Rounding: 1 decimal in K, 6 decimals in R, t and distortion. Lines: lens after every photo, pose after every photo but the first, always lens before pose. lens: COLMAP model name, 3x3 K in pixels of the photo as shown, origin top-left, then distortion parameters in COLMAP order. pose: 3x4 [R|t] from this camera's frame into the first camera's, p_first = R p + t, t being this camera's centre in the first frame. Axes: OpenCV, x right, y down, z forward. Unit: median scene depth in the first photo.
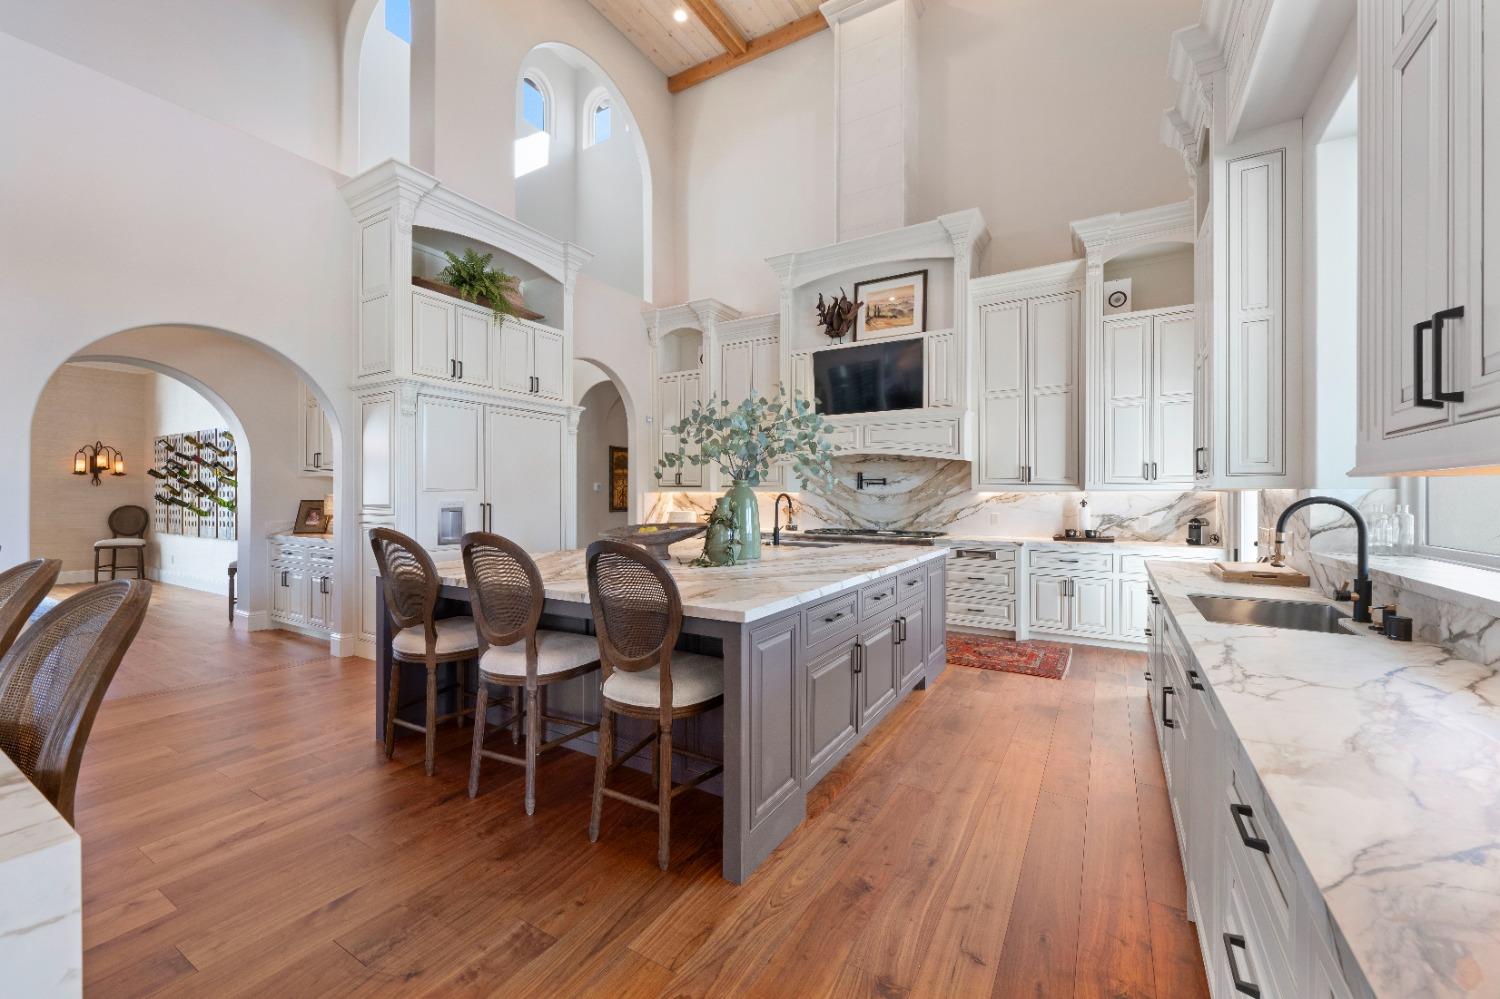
lens RADIAL K [[595.1, 0, 759.2], [0, 595.1, 497.5], [0, 0, 1]] dist [-0.002832, -0.000058]
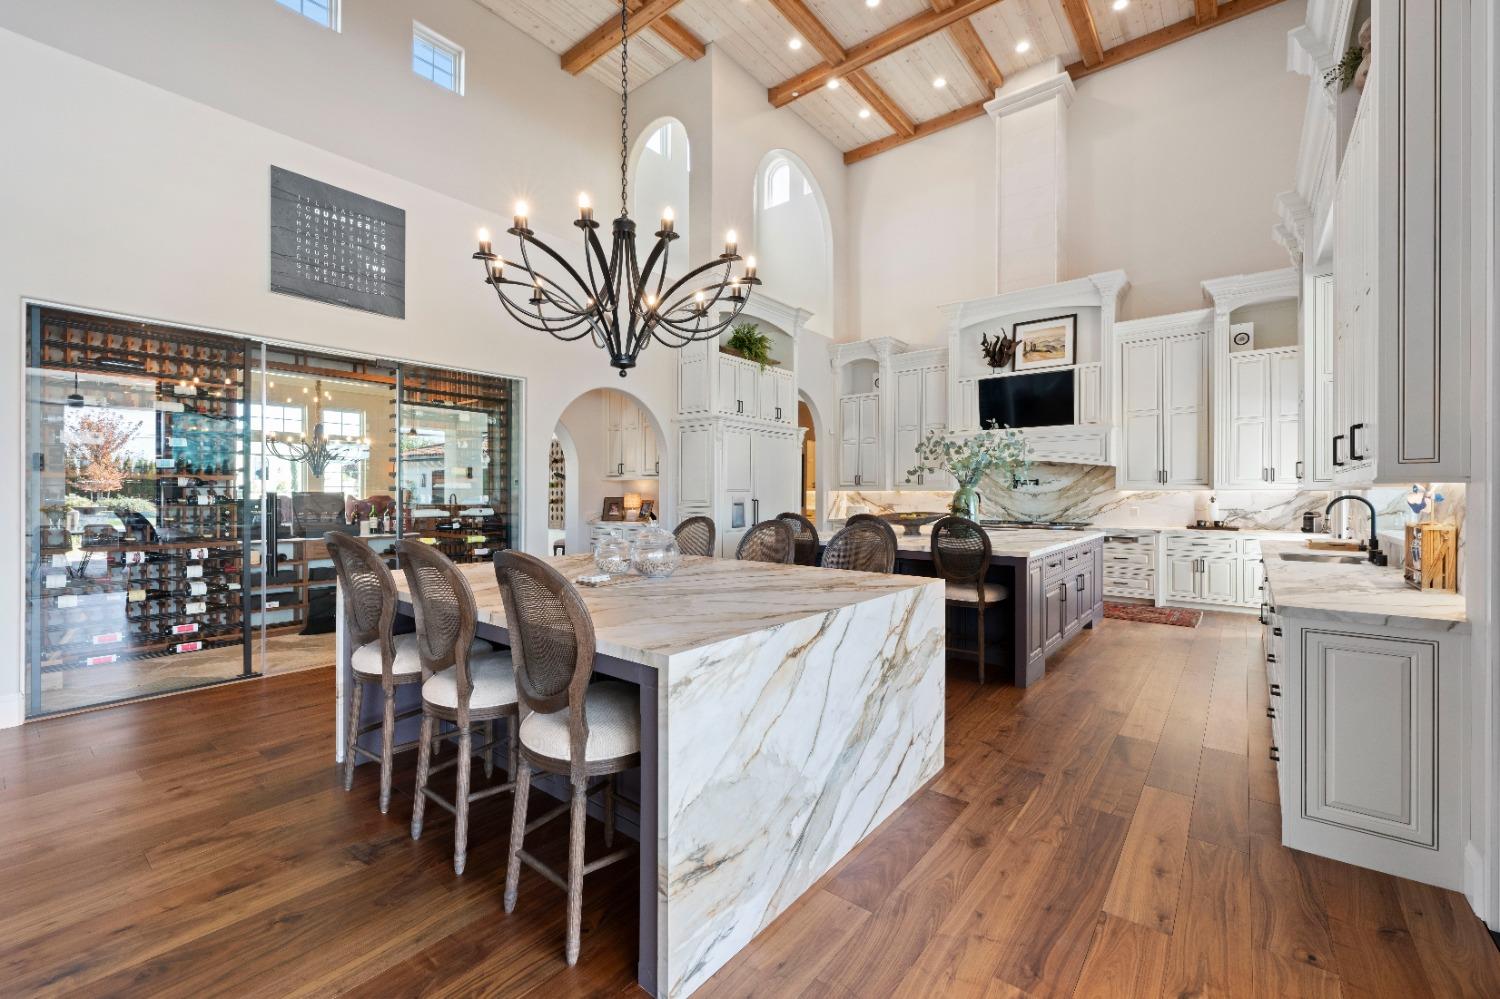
lens RADIAL K [[620.7, 0, 754.7], [0, 620.7, 494.8], [0, 0, 1]] dist [-0.001935, -0.000836]
pose [[0.990619, -0.000383, -0.136655, -0.214395], [0.000465, 1.000000, 0.000567, -0.001583], [0.136655, -0.000625, 0.990619, -0.394315]]
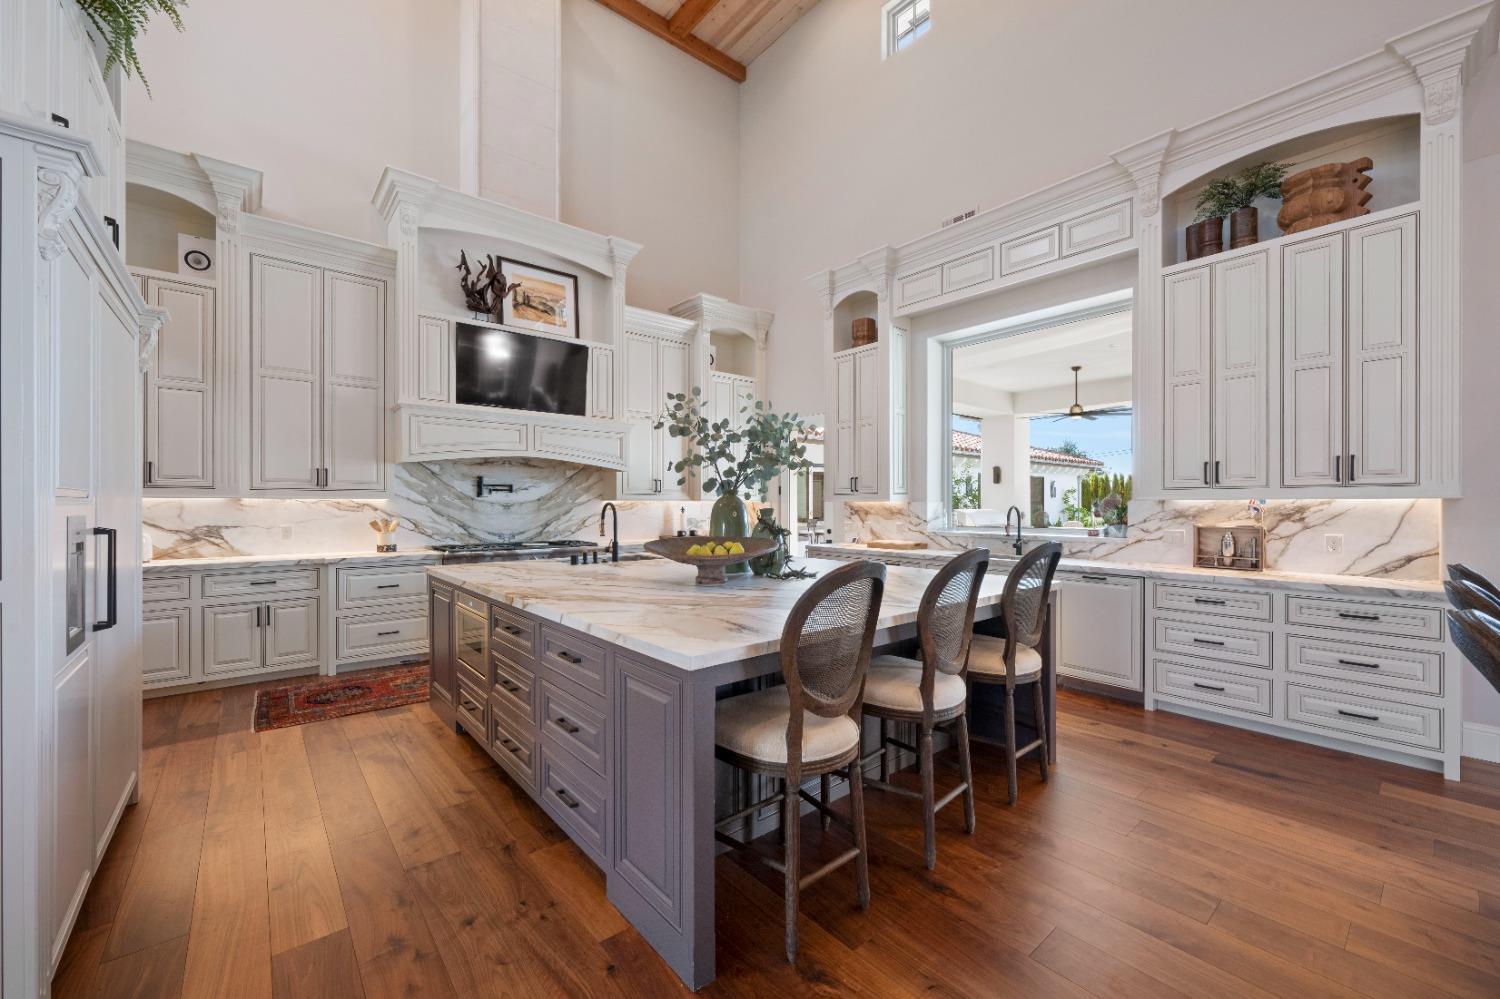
lens RADIAL K [[595.1, 0, 756.1], [0, 595.1, 506.1], [0, 0, 1]] dist [-0.002832, -0.000058]
pose [[0.328384, -0.005724, 0.944527, -0.563478], [0.001542, 0.999984, 0.005524, -0.004681], [-0.944543, -0.000358, 0.328387, 0.395157]]
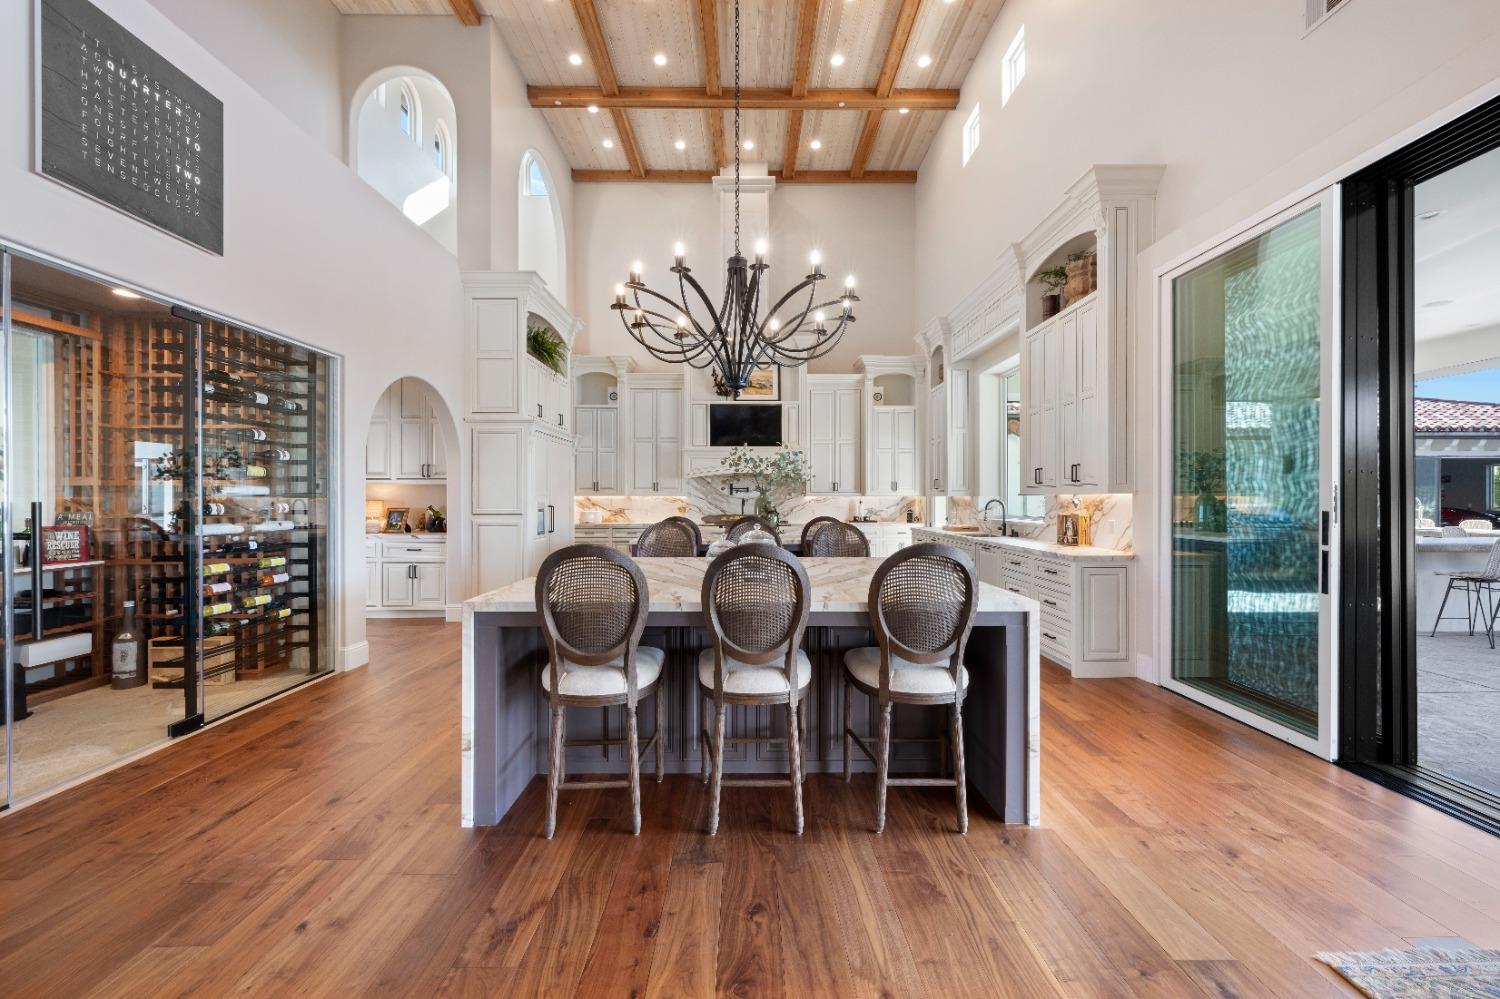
lens RADIAL K [[595.1, 0, 758.8], [0, 595.1, 500.3], [0, 0, 1]] dist [-0.002832, -0.000058]
pose [[0.850798, -0.005449, 0.525465, -0.647071], [0.004441, 0.999985, 0.003179, -0.003966], [-0.525475, -0.000371, 0.850809, -0.383612]]
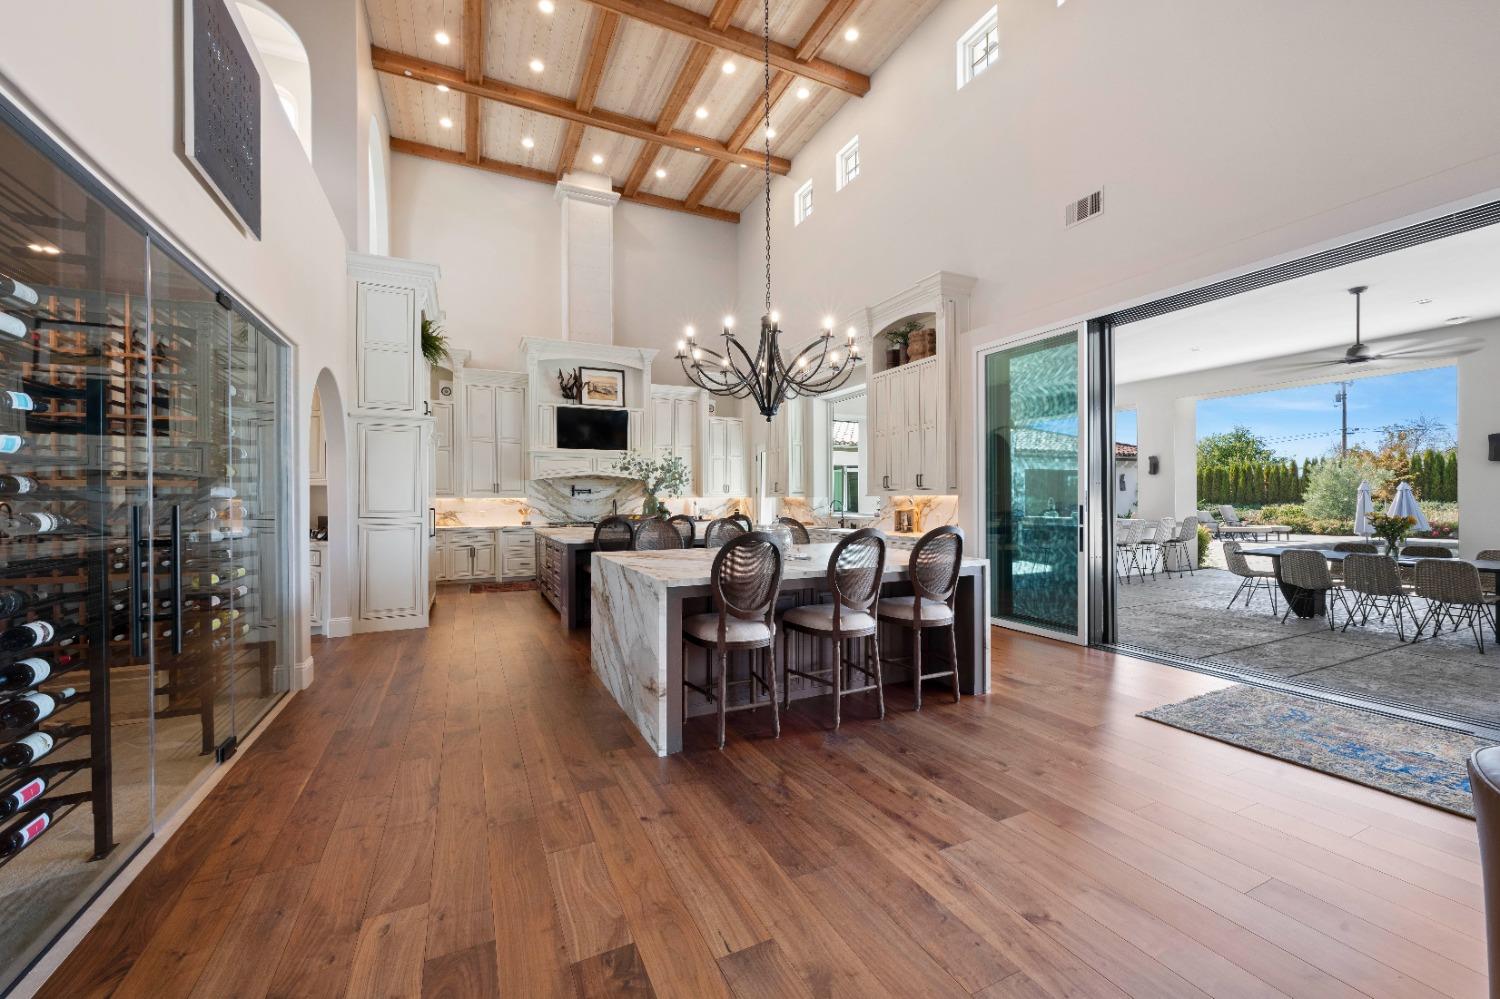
lens RADIAL K [[595.1, 0, 760.7], [0, 595.1, 503.3], [0, 0, 1]] dist [-0.002832, -0.000058]
pose [[0.547306, -0.011670, 0.836851, -0.974001], [0.008092, 0.999930, 0.008653, -0.005152], [-0.836893, 0.002036, 0.547362, -0.295714]]
